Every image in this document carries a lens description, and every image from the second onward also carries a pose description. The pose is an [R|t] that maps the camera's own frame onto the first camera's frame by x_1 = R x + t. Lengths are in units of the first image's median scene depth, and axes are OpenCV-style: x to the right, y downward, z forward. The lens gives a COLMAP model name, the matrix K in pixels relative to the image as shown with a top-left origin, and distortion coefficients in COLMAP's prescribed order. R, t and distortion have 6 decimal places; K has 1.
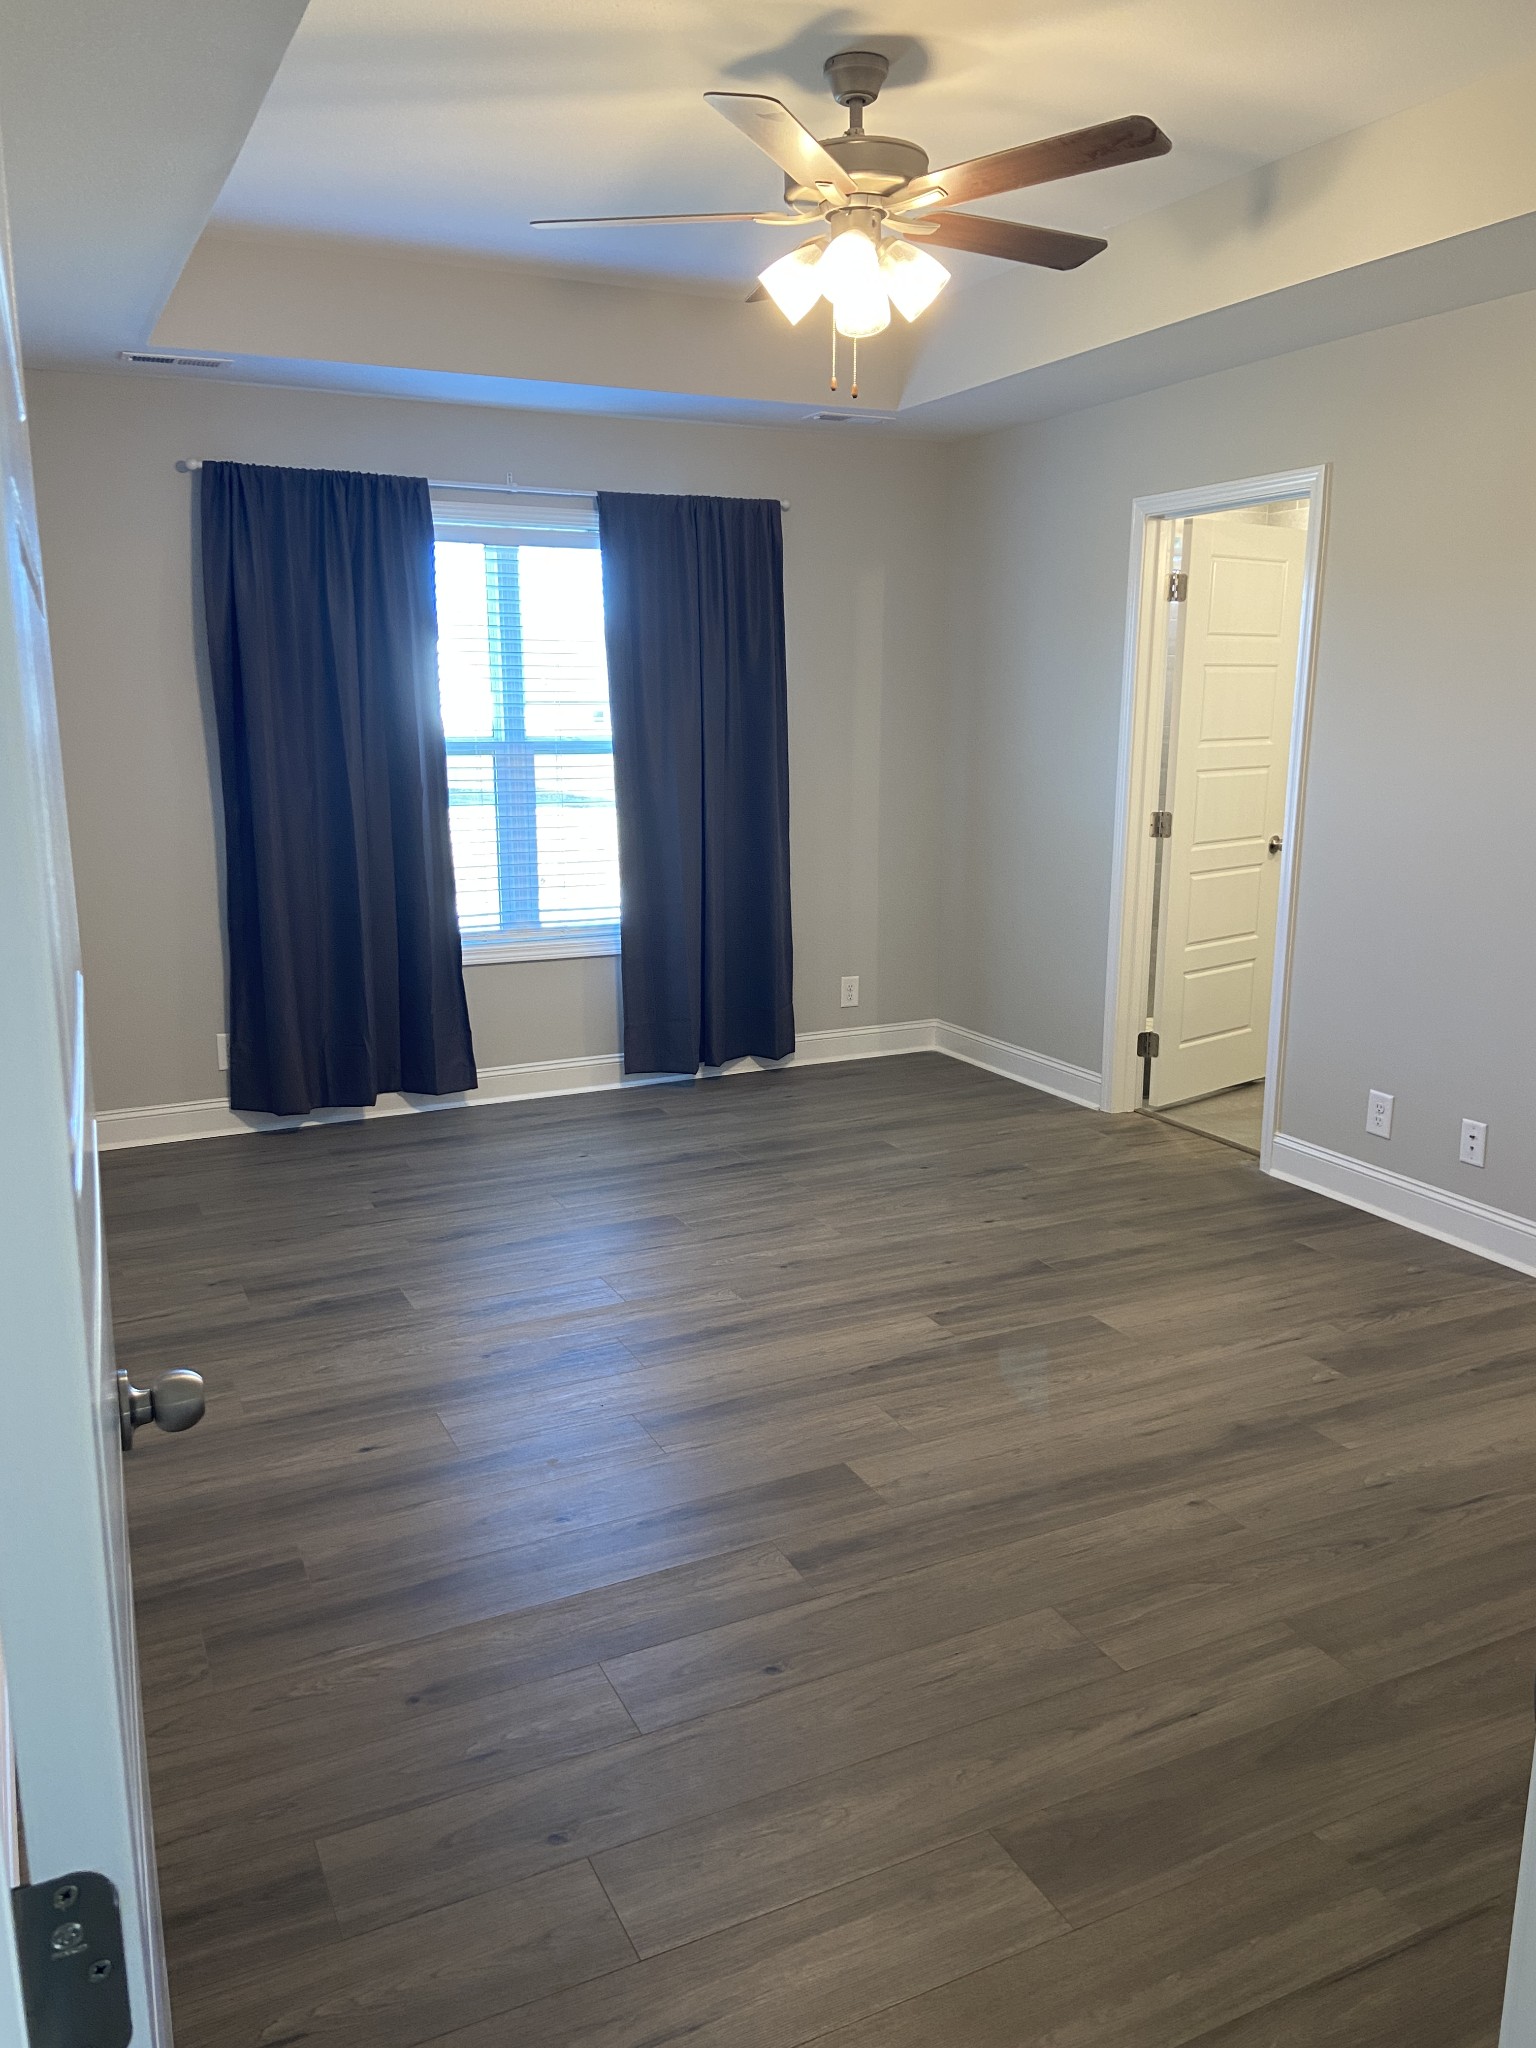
lens RADIAL K [[1546.8, 0, 754.6], [0, 1546.8, 1024.1], [0, 0, 1]] dist [0.099558, -0.104209]
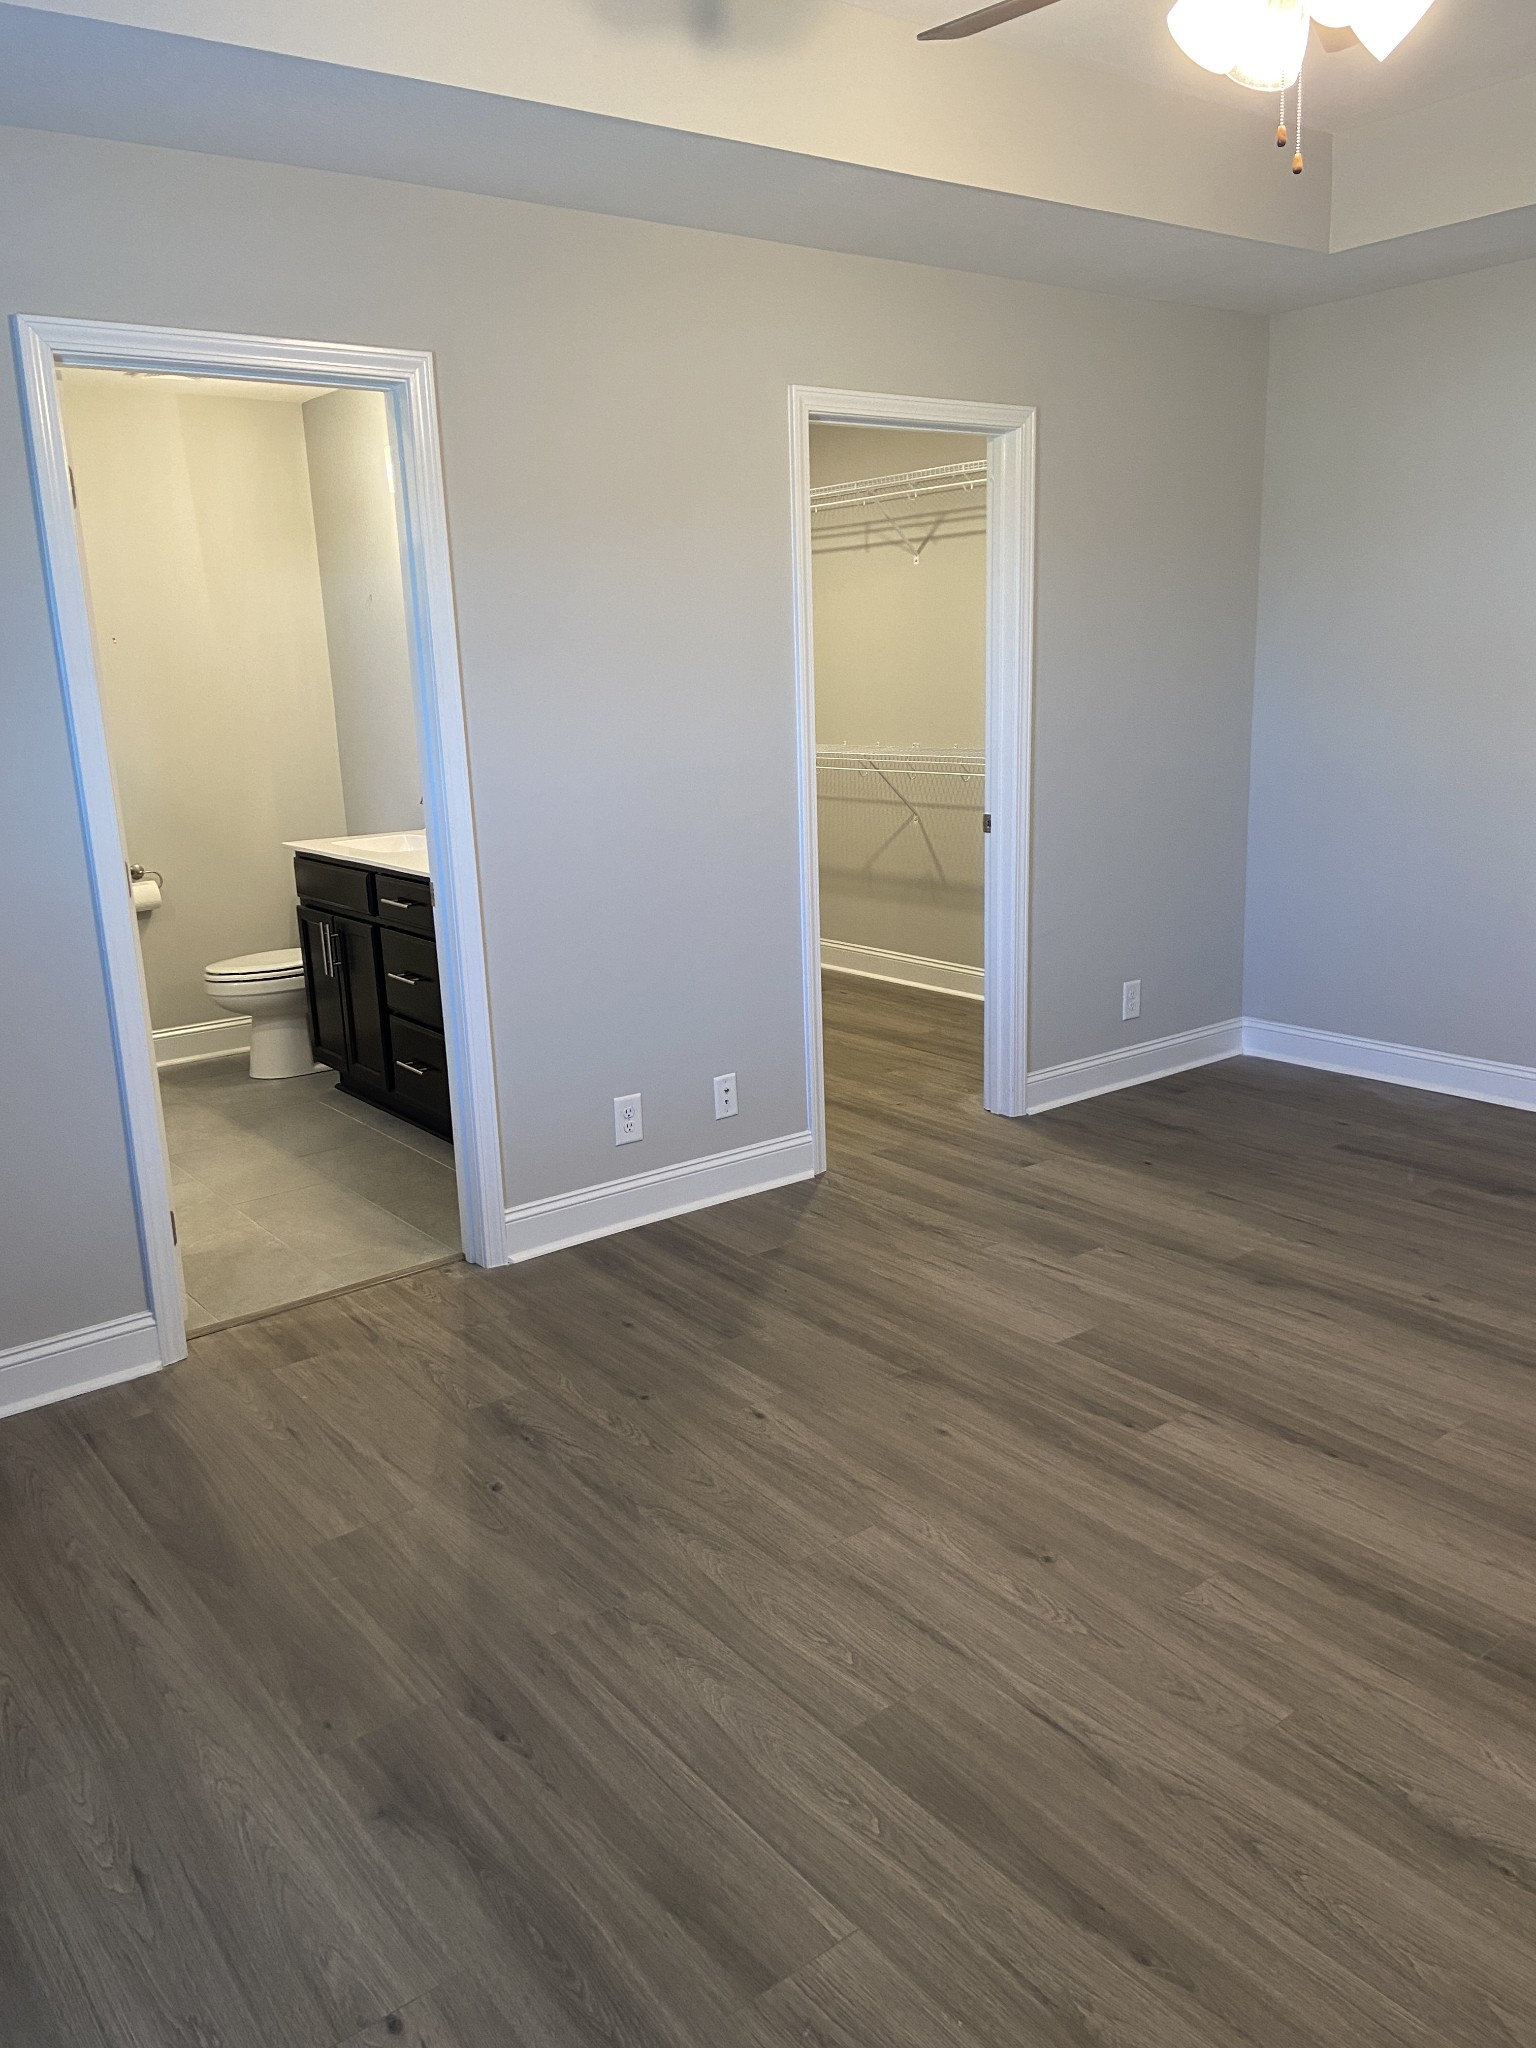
lens RADIAL K [[1546.8, 0, 754.9], [0, 1546.8, 1020.0], [0, 0, 1]] dist [0.099558, -0.104209]
pose [[-0.199619, -0.212011, 0.956663, -0.493732], [0.246879, 0.933935, 0.258488, -0.224678], [-0.948263, 0.287779, -0.134090, 1.112226]]
